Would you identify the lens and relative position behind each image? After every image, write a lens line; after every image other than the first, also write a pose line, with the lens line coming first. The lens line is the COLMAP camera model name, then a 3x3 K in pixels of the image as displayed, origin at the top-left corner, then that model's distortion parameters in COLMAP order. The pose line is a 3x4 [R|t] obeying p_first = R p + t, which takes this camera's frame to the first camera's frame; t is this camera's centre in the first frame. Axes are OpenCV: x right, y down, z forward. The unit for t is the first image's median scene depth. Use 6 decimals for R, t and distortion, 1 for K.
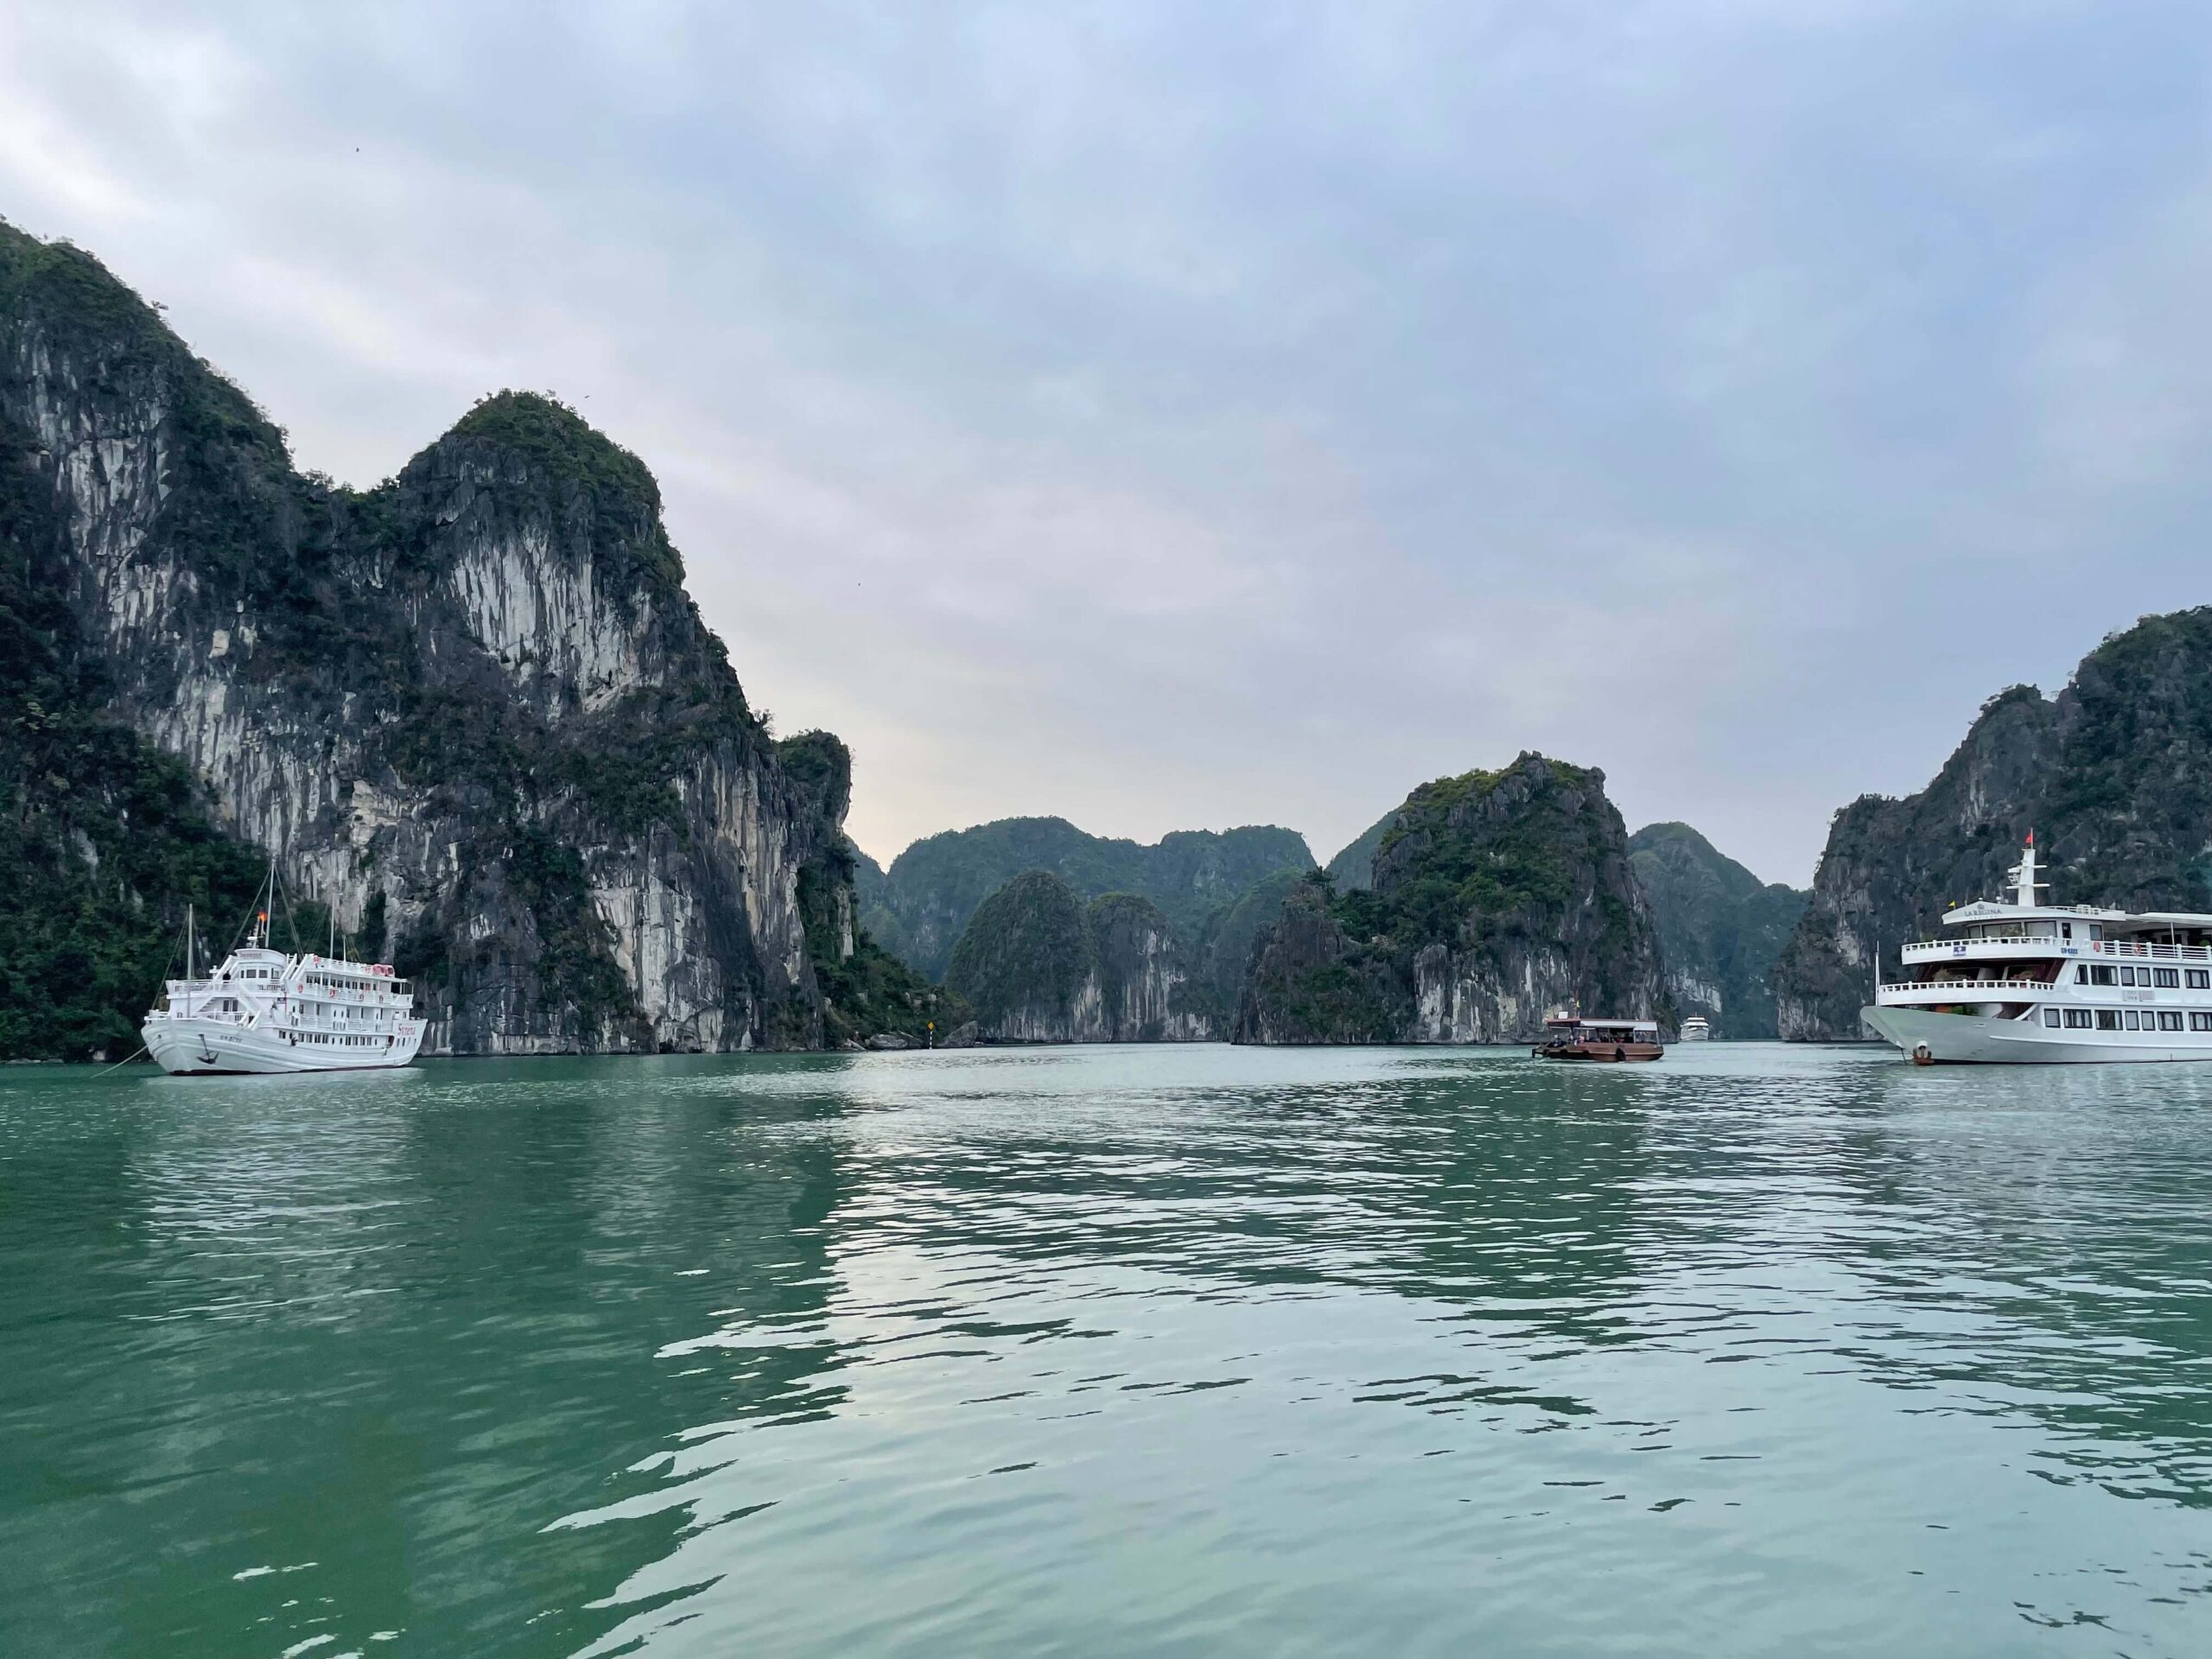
lens RADIAL K [[1665.9, 0, 1106.5], [0, 1665.9, 803.5], [0, 0, 1]] dist [0.113094, -0.150214]
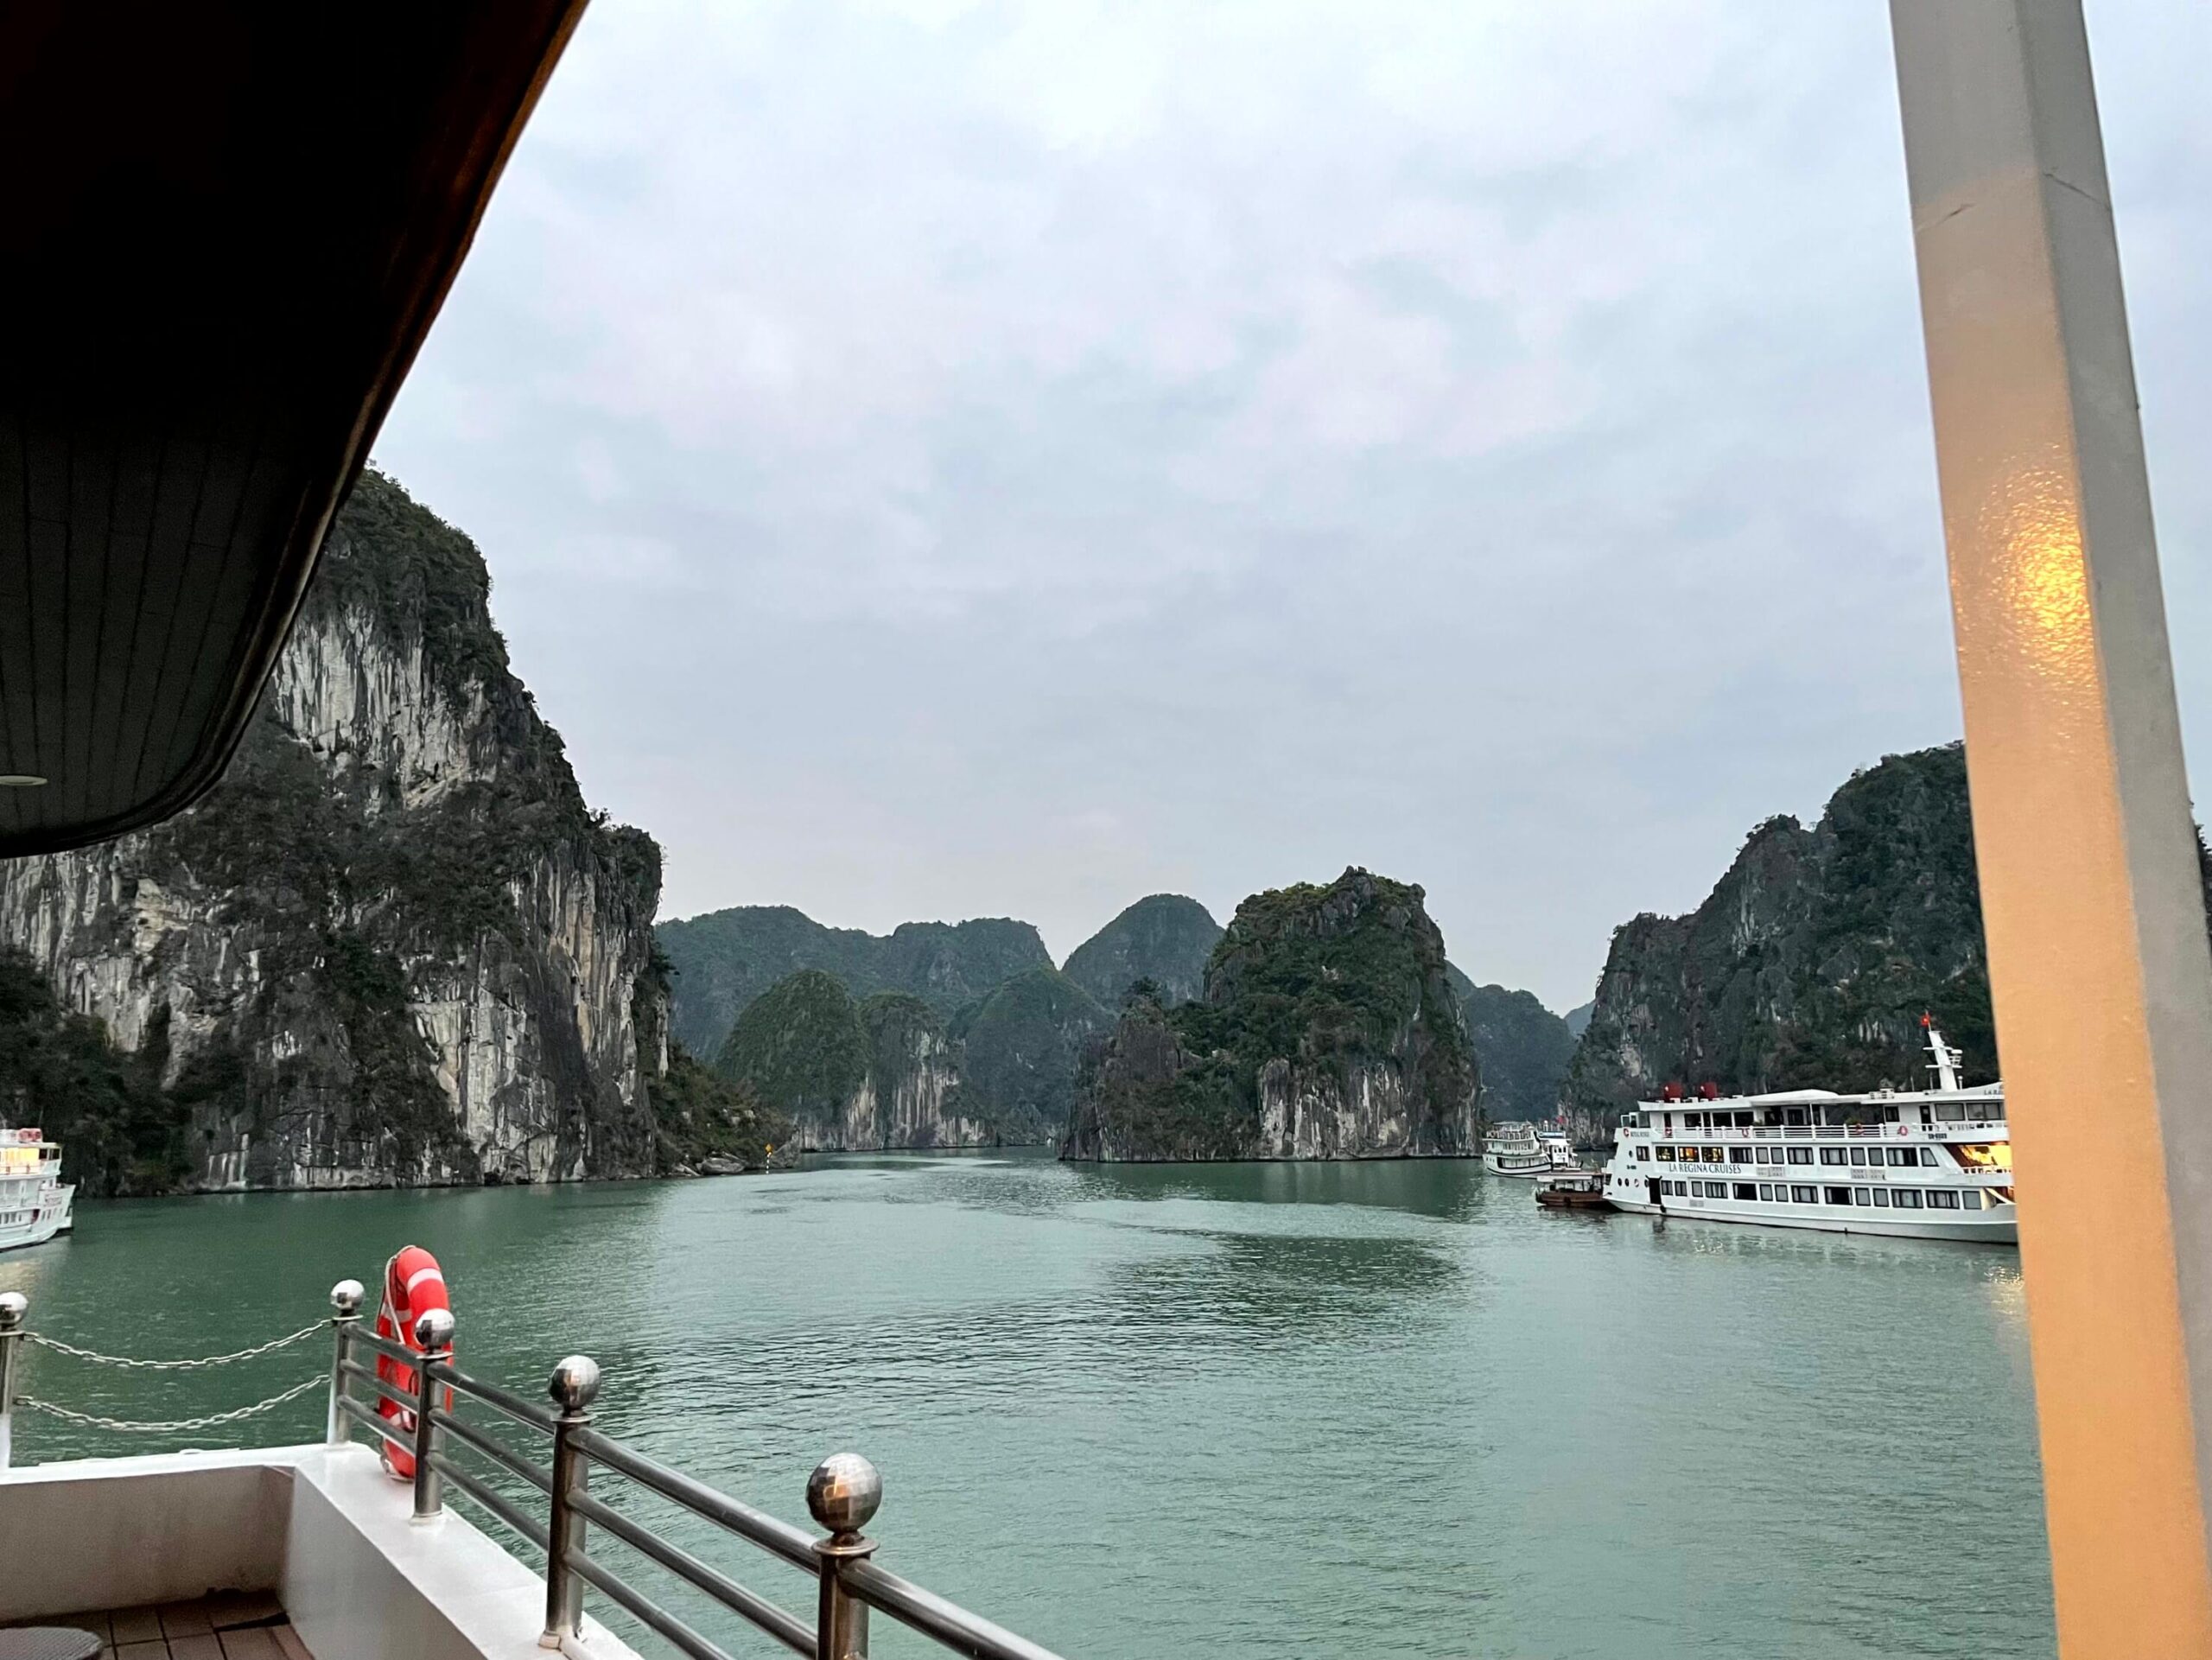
lens RADIAL K [[1664.5, 0, 1089.4], [0, 1664.5, 797.4], [0, 0, 1]] dist [0.105491, -0.134066]
pose [[0.984995, 0.029239, 0.170090, -0.097489], [-0.019818, 0.998187, -0.056828, -0.014602], [-0.171444, 0.052605, 0.983789, 0.028406]]
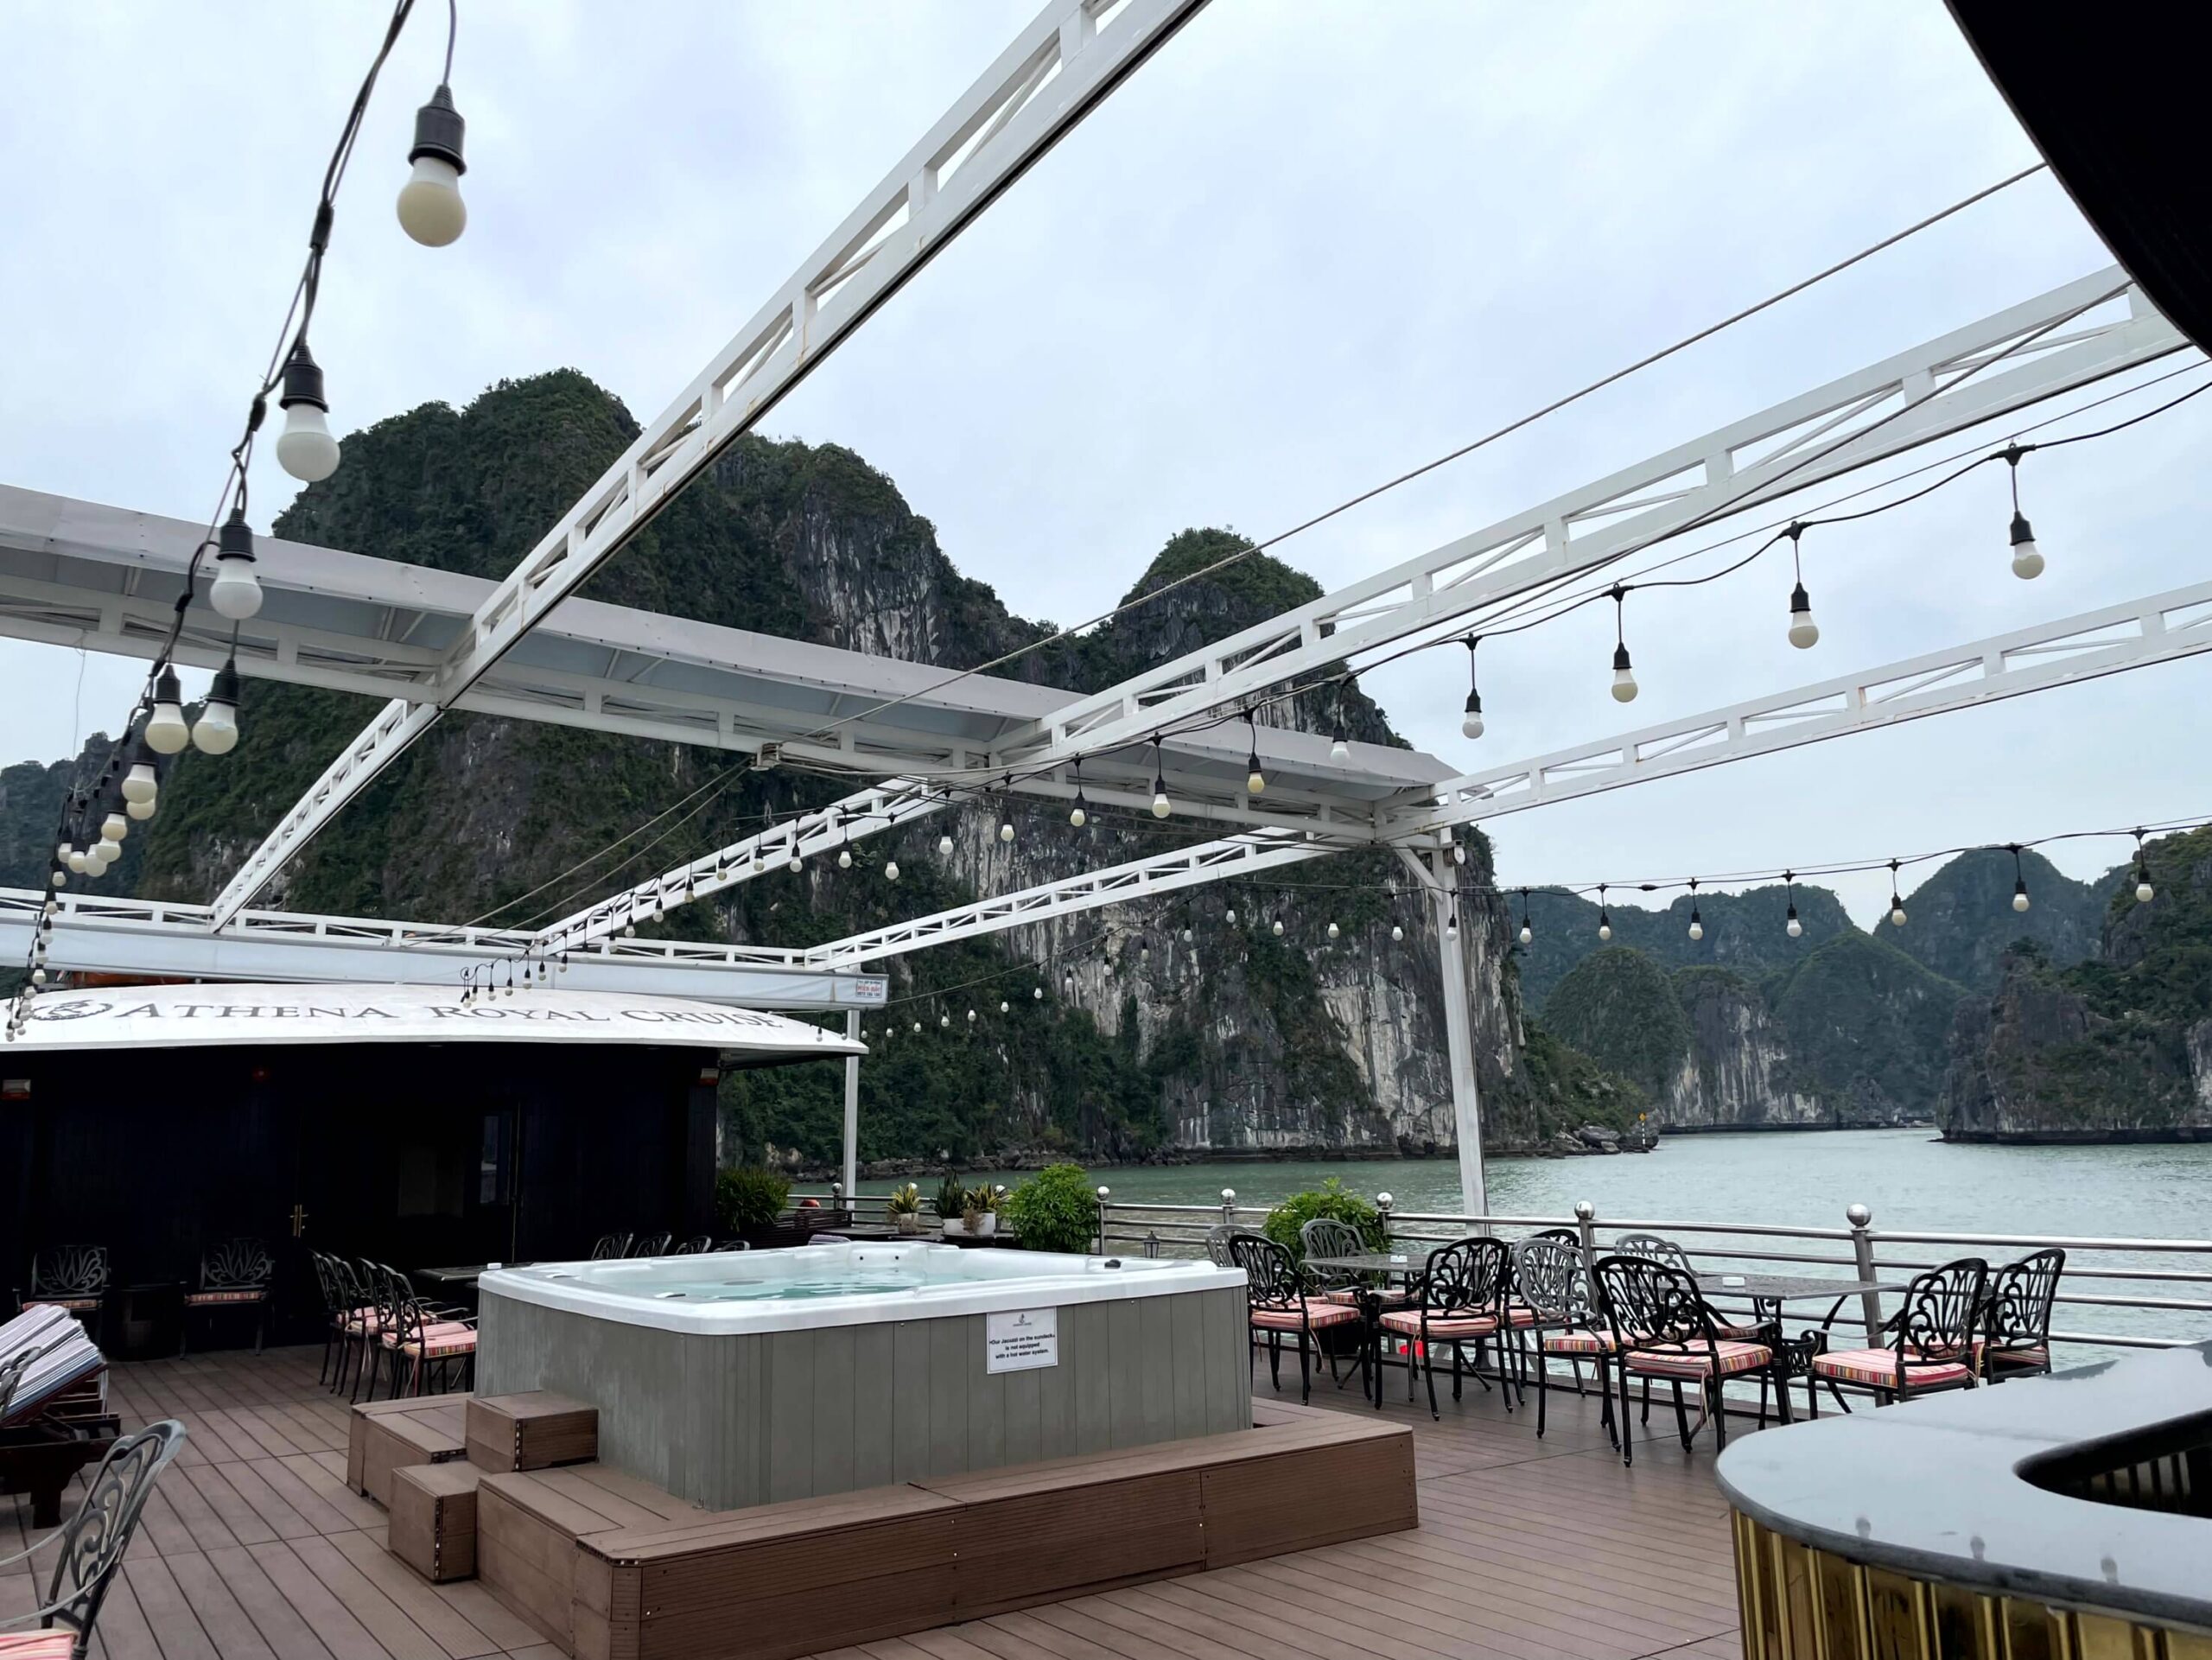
lens RADIAL K [[1665.9, 0, 1106.5], [0, 1665.9, 804.0], [0, 0, 1]] dist [0.113094, -0.150214]
pose [[0.967285, -0.062440, -0.245888, -0.160914], [0.051639, 0.997406, -0.050140, -0.017782], [0.248381, 0.035802, 0.968000, -0.048009]]
